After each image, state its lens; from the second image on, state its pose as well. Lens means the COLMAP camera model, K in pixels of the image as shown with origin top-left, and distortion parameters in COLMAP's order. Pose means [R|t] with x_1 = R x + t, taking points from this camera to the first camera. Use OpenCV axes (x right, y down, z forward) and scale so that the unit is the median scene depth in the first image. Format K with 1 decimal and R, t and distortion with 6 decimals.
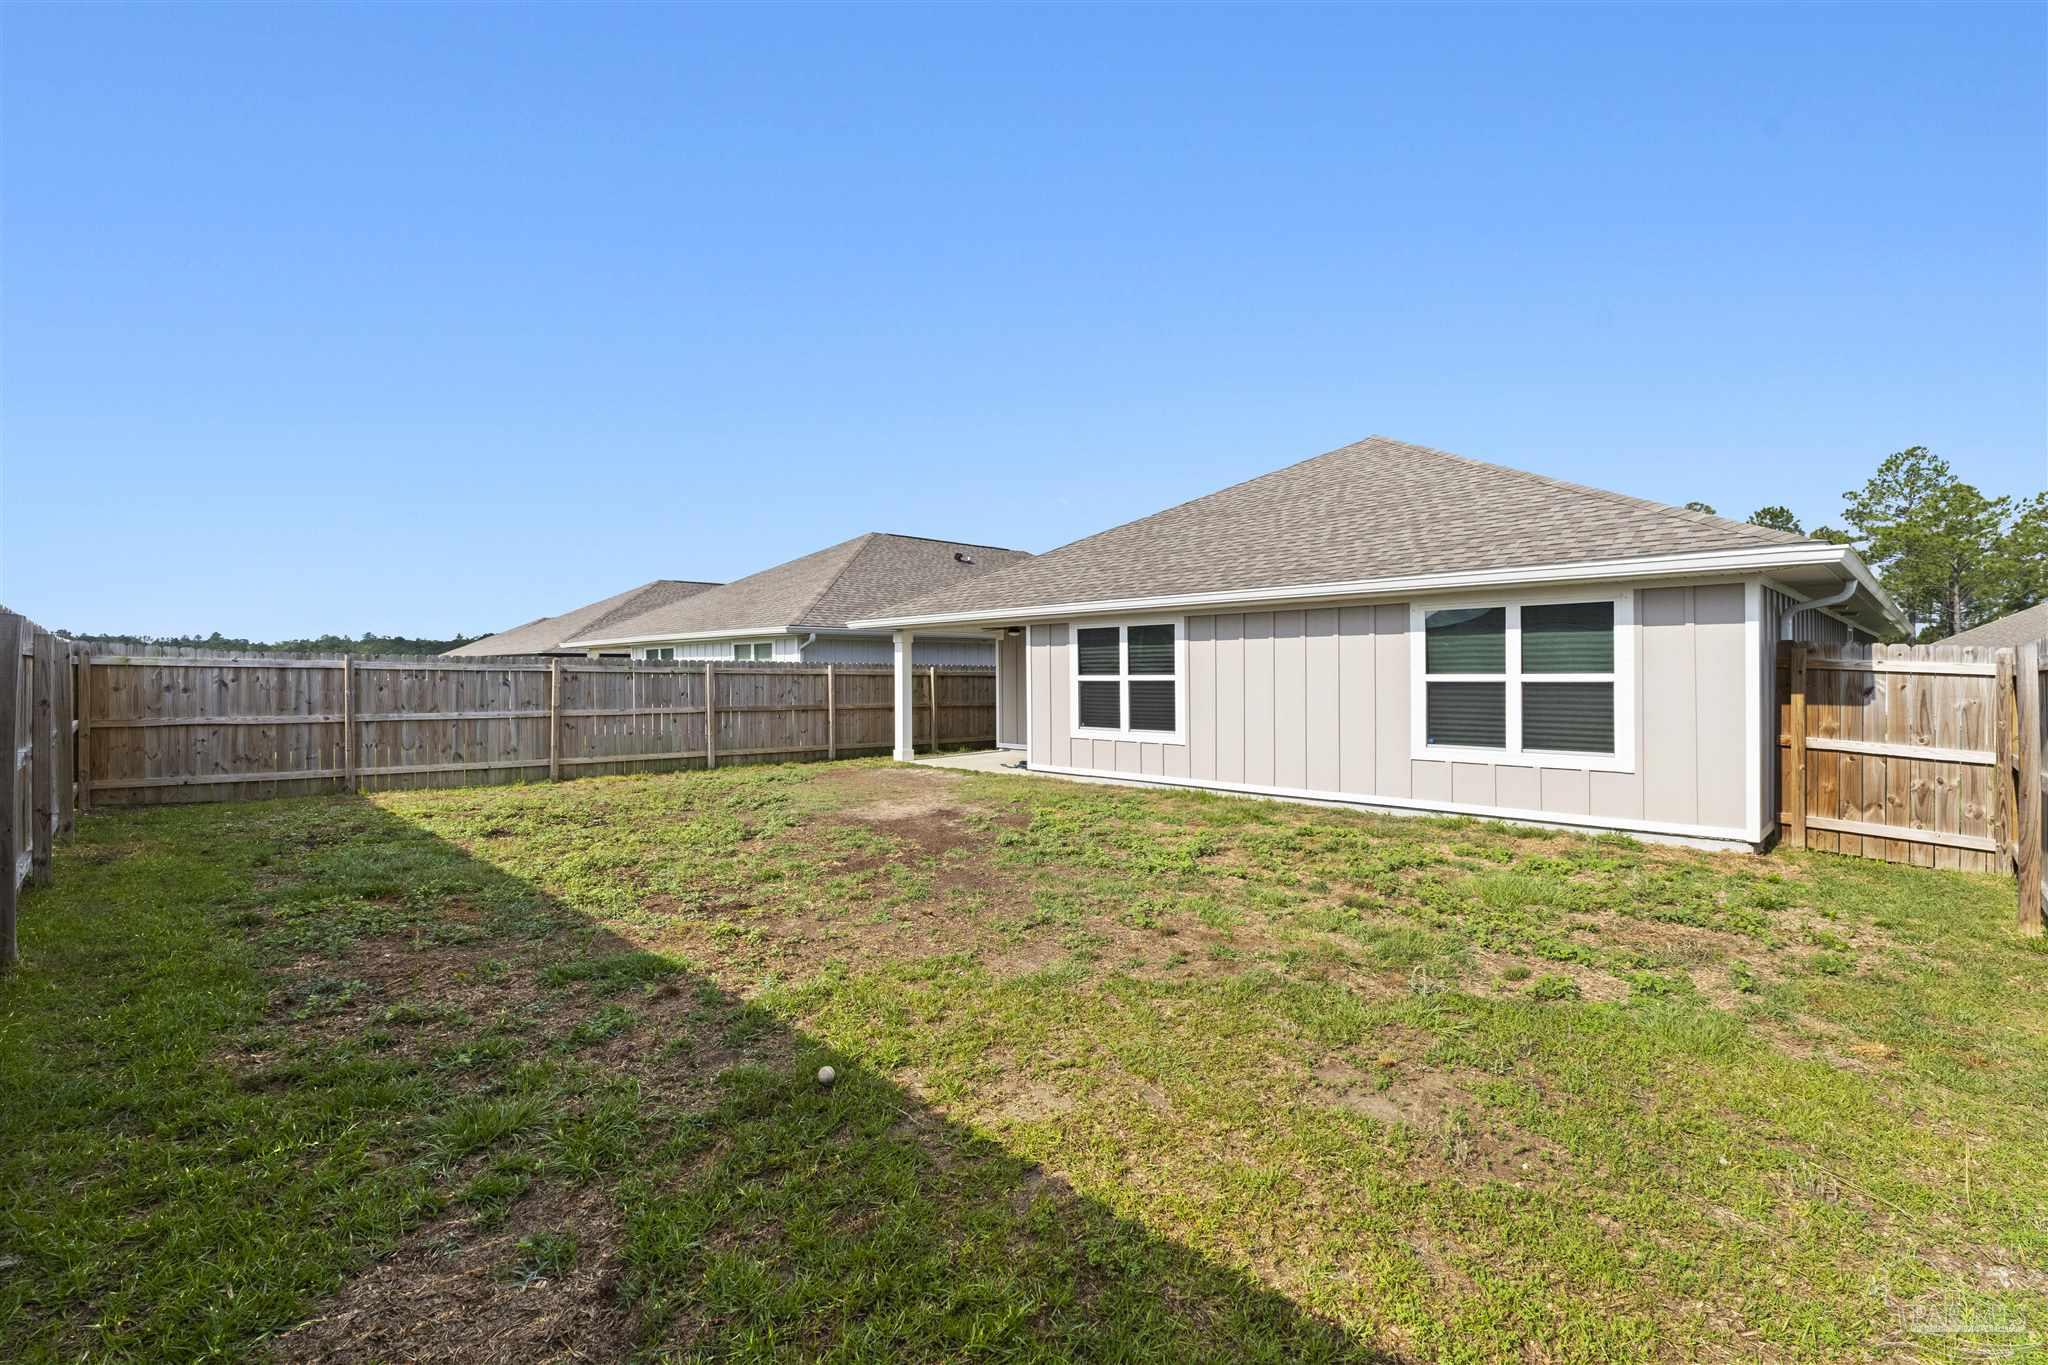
lens RADIAL K [[919.7, 0, 1020.0], [0, 919.7, 685.0], [0, 0, 1]] dist [-0.002918, 0.000692]
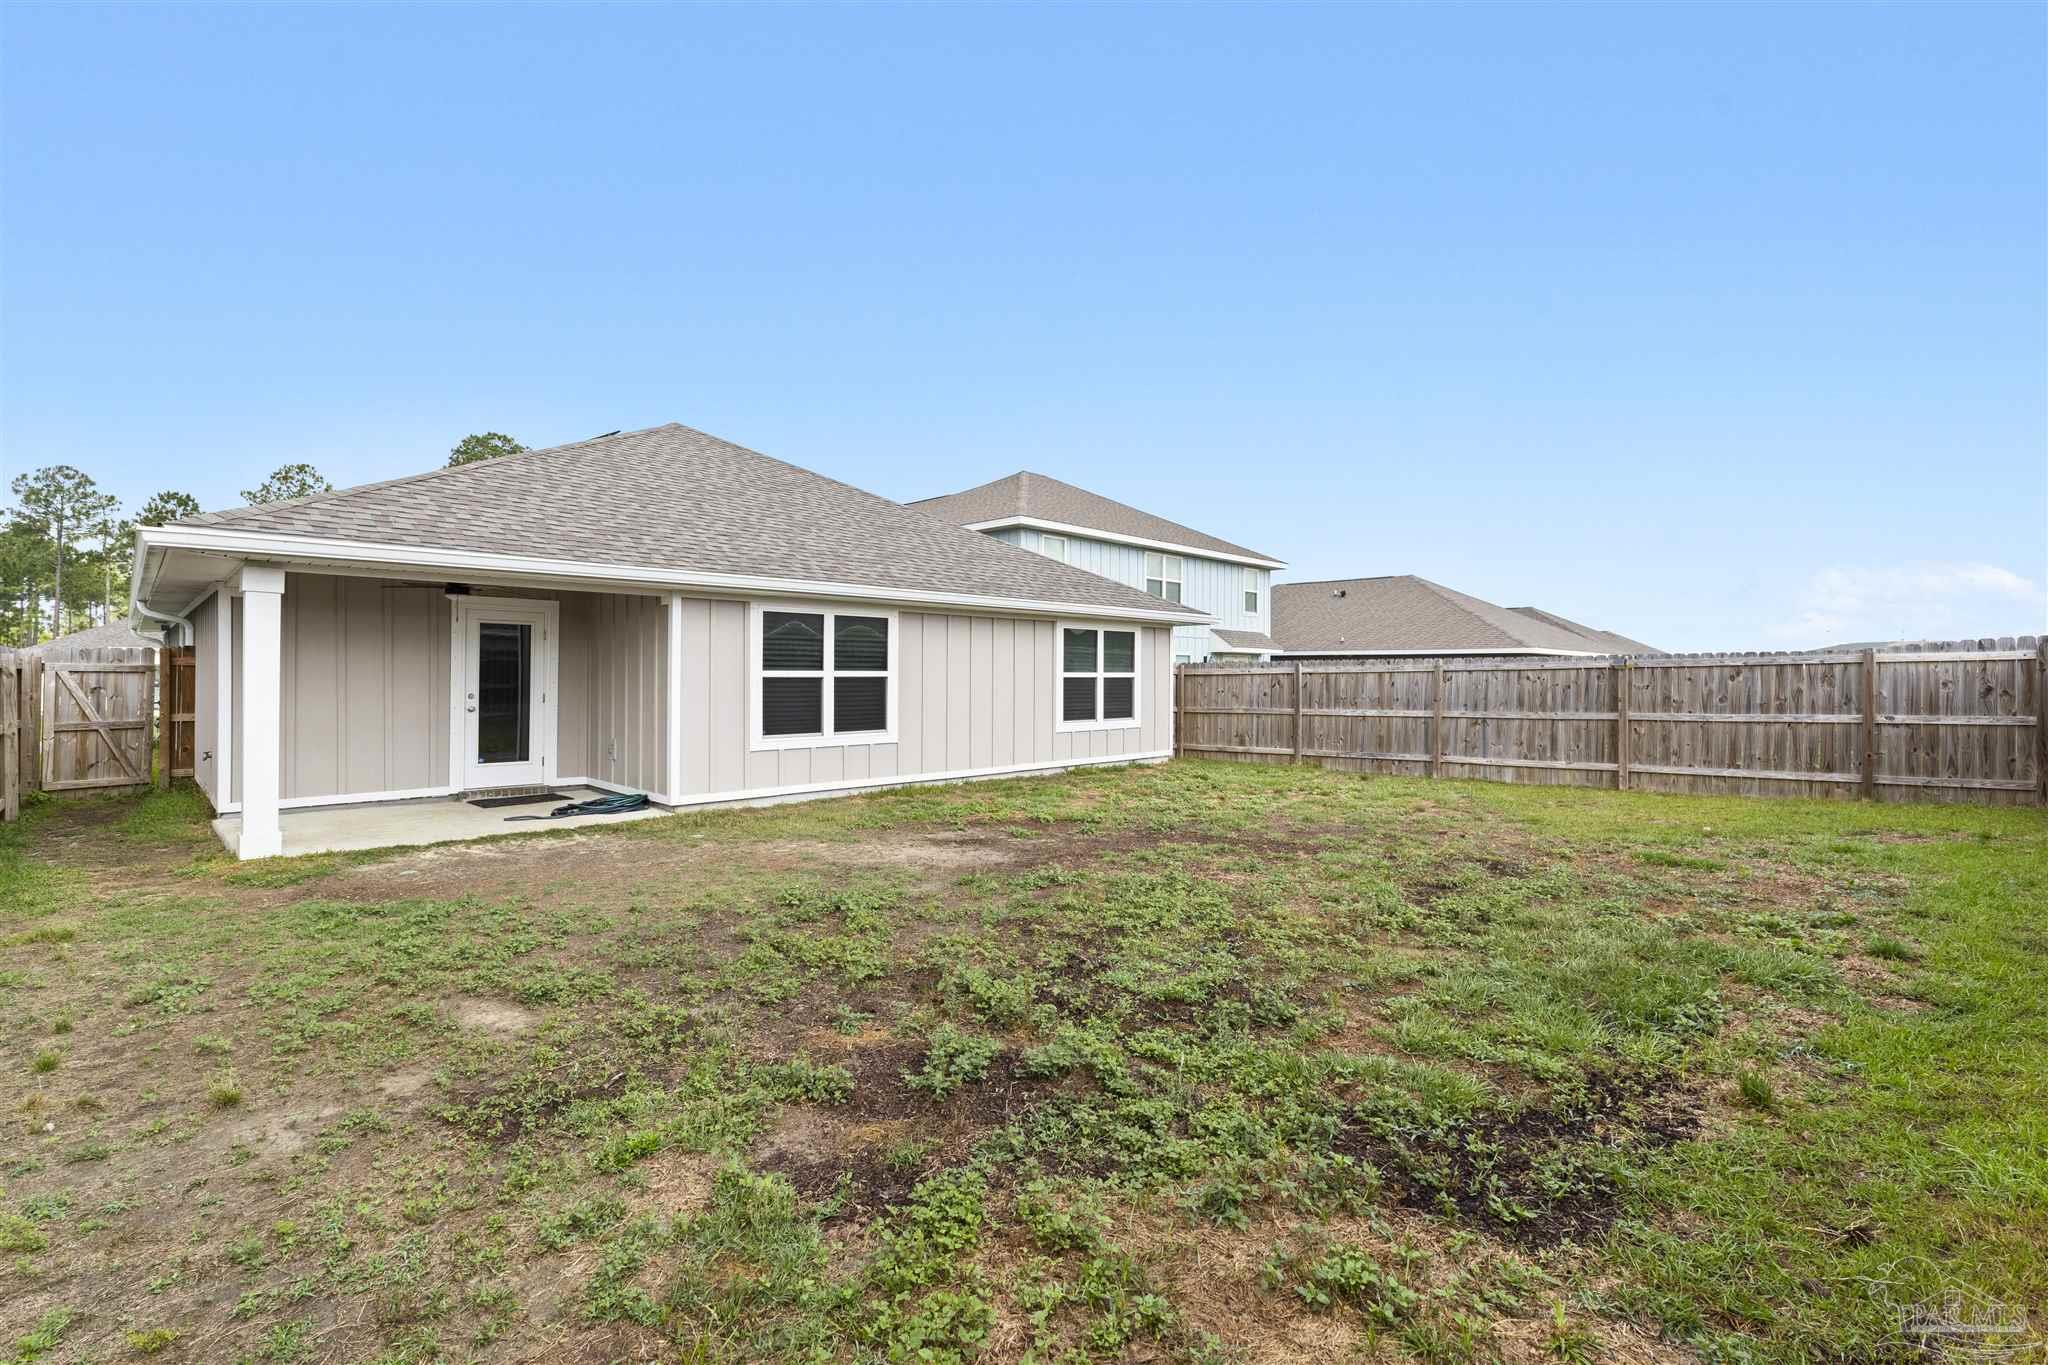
lens RADIAL K [[919.7, 0, 1030.3], [0, 919.7, 673.1], [0, 0, 1]] dist [-0.002918, 0.000692]
pose [[-0.023668, 0.003767, 0.999713, -0.796977], [0.003586, 0.999987, -0.003683, -0.004889], [-0.999713, 0.003497, -0.023681, 0.872093]]
